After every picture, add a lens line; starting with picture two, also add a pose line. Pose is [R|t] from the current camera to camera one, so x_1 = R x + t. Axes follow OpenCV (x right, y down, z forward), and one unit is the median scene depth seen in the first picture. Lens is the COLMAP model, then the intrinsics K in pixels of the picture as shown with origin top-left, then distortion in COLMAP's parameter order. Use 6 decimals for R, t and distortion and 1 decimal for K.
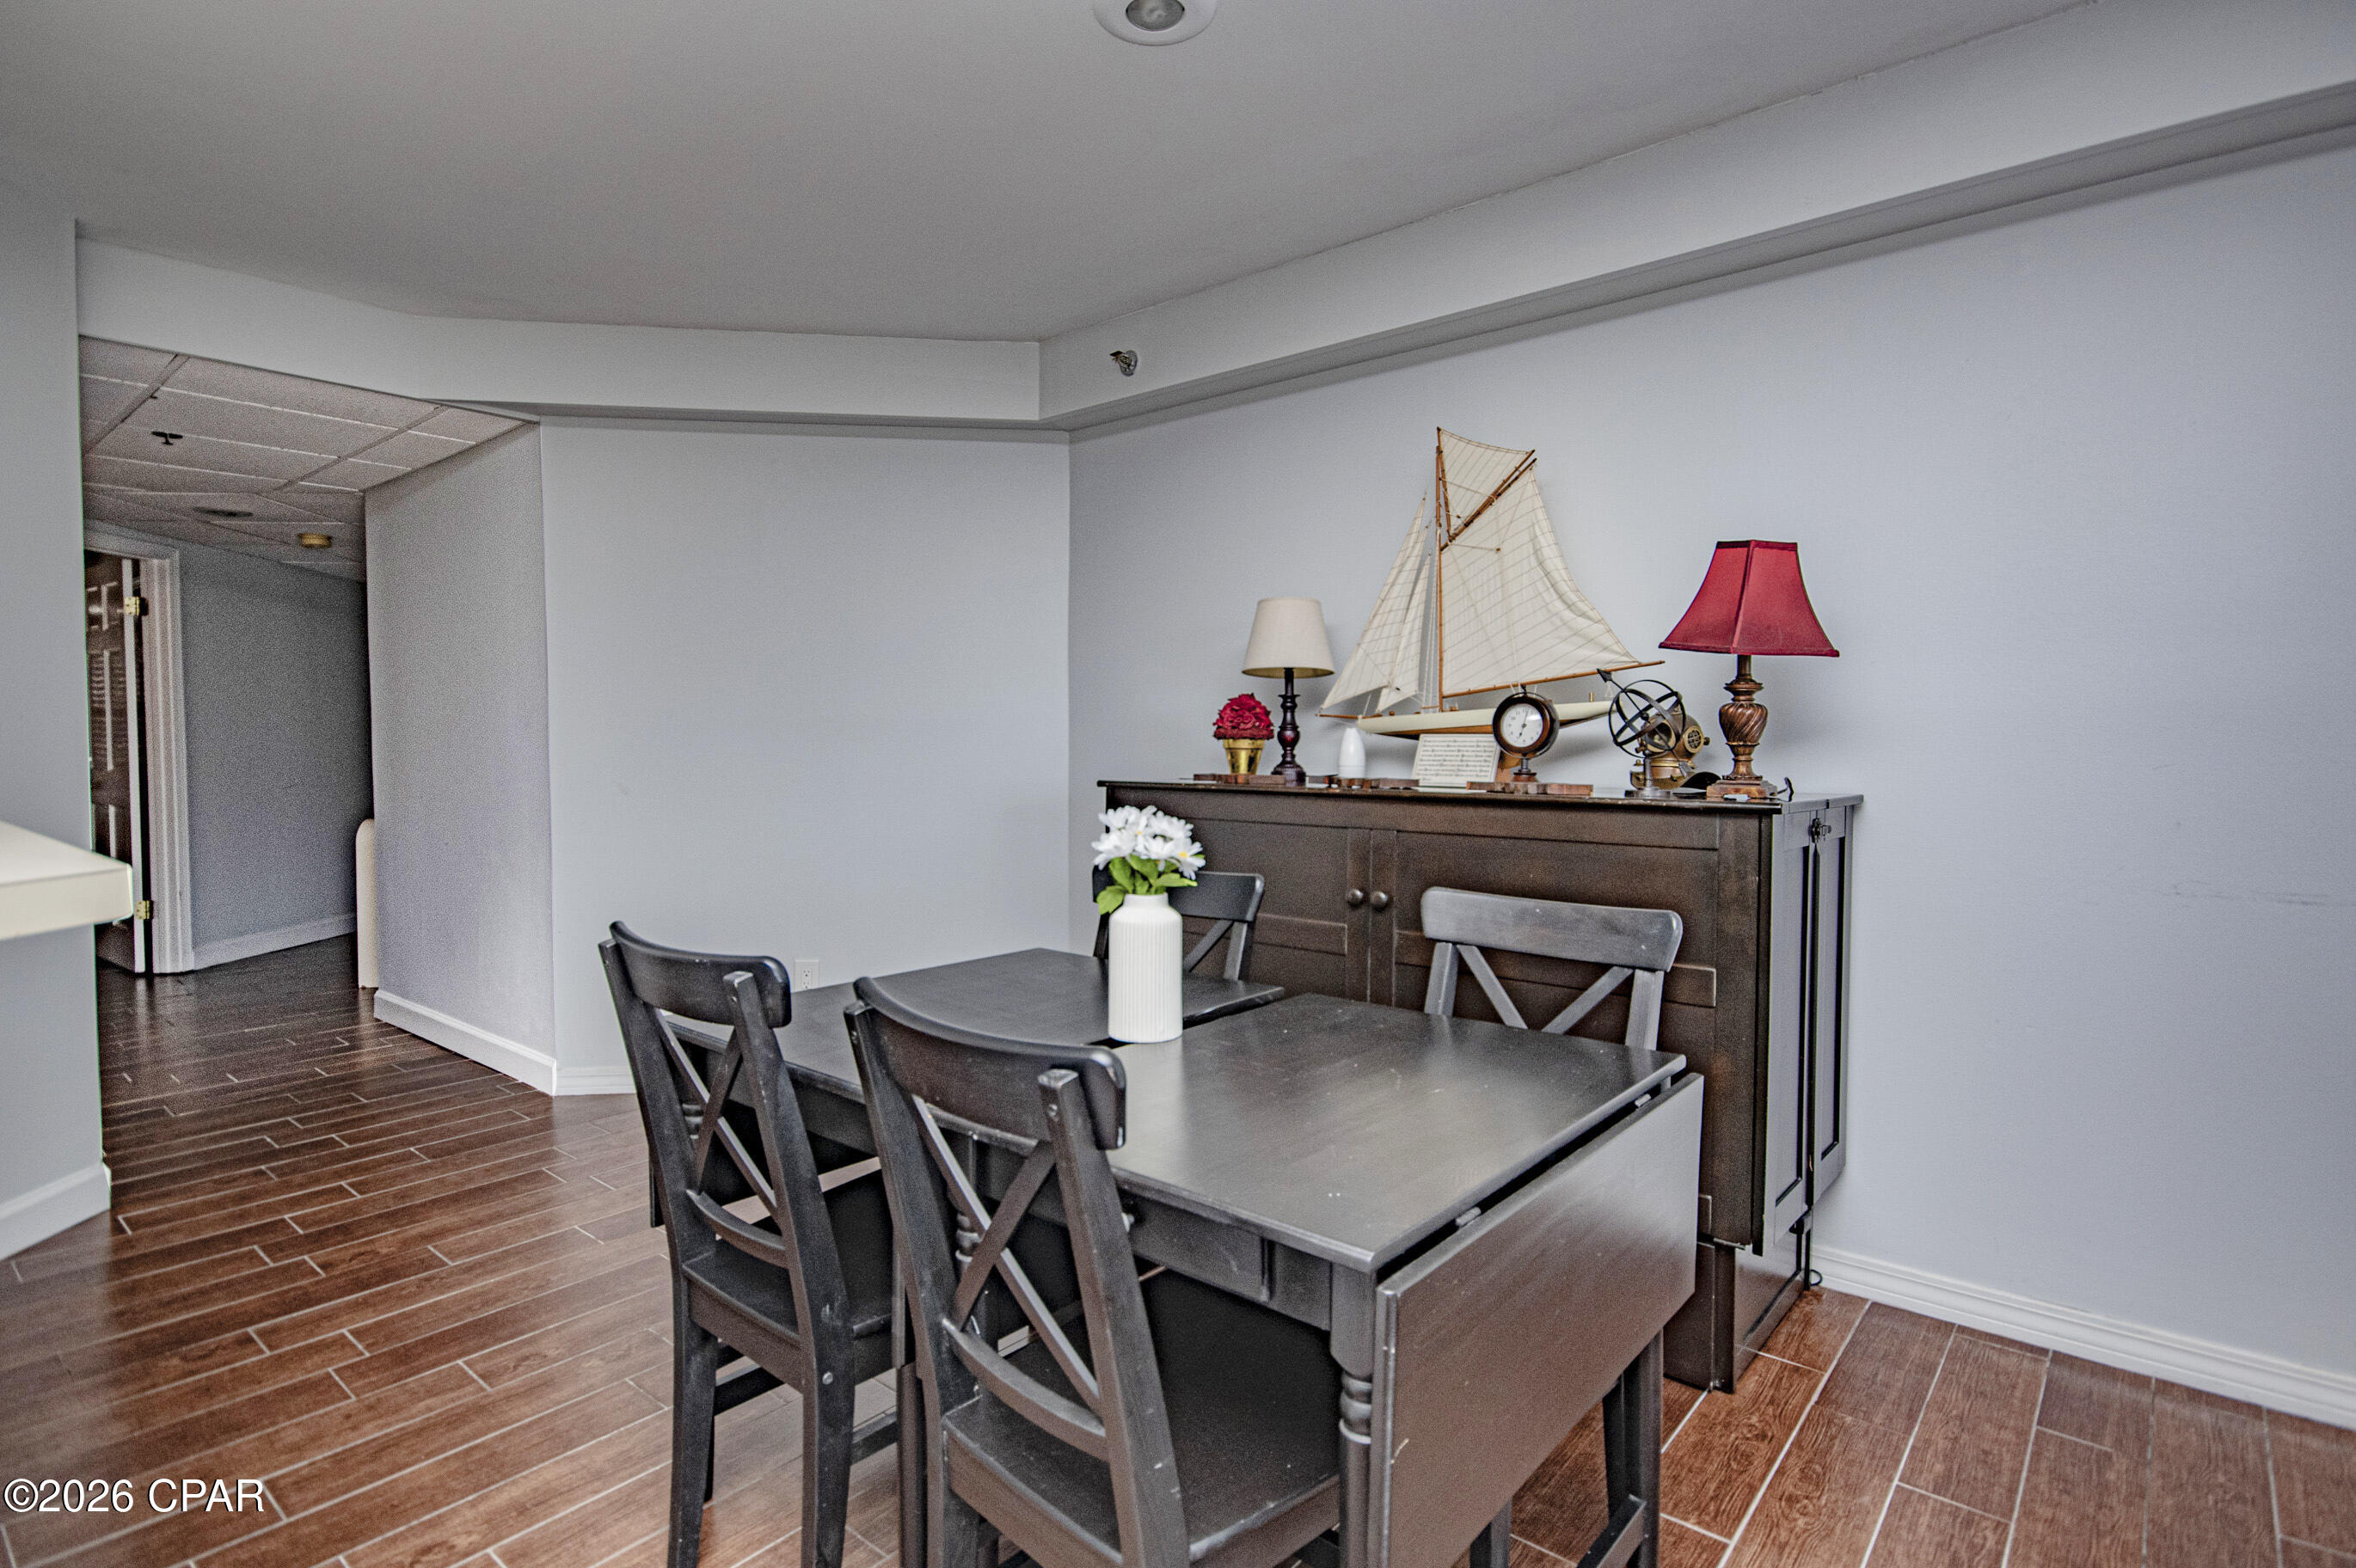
lens RADIAL K [[1198.5, 0, 1191.3], [0, 1198.5, 790.0], [0, 0, 1]] dist [-0.002713, -0.002943]
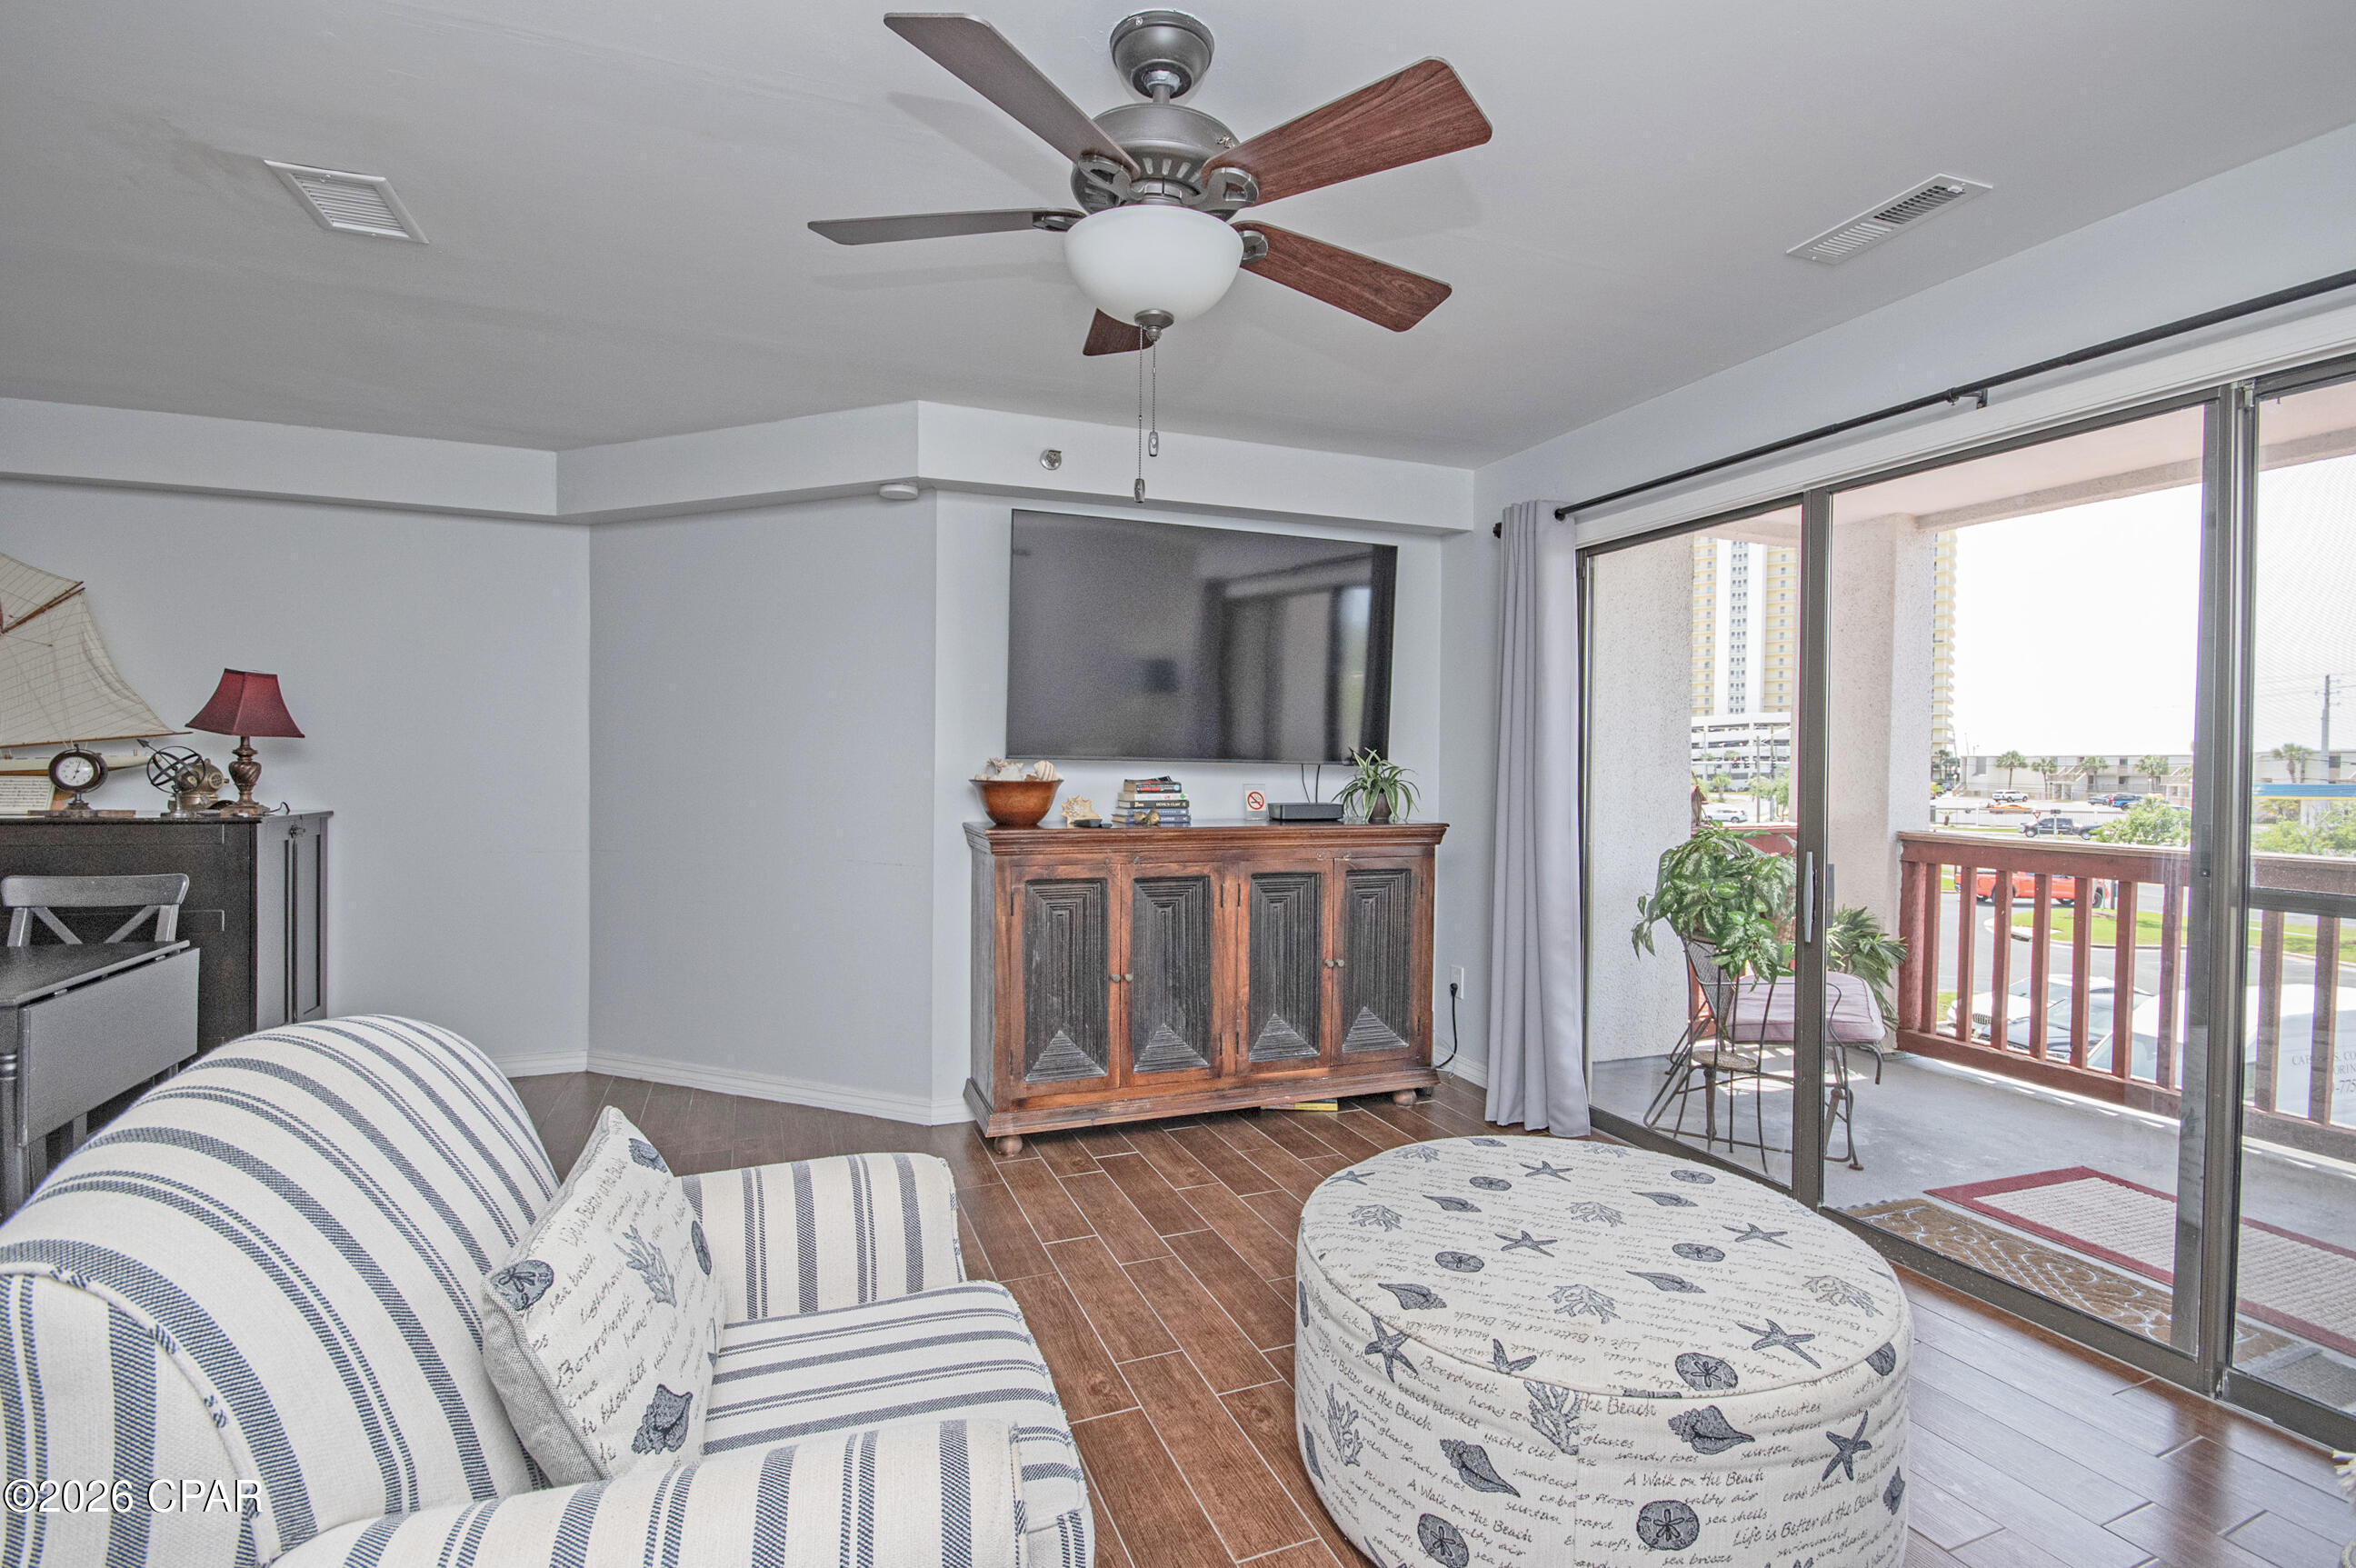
lens RADIAL K [[1080.3, 0, 1163.1], [0, 1080.3, 773.5], [0, 0, 1]] dist [-0.002614, -0.004297]
pose [[0.472997, -0.000973, 0.881063, -0.249547], [0.019377, 0.999769, -0.009298, -0.011370], [-0.880851, 0.021471, 0.472907, -0.792560]]
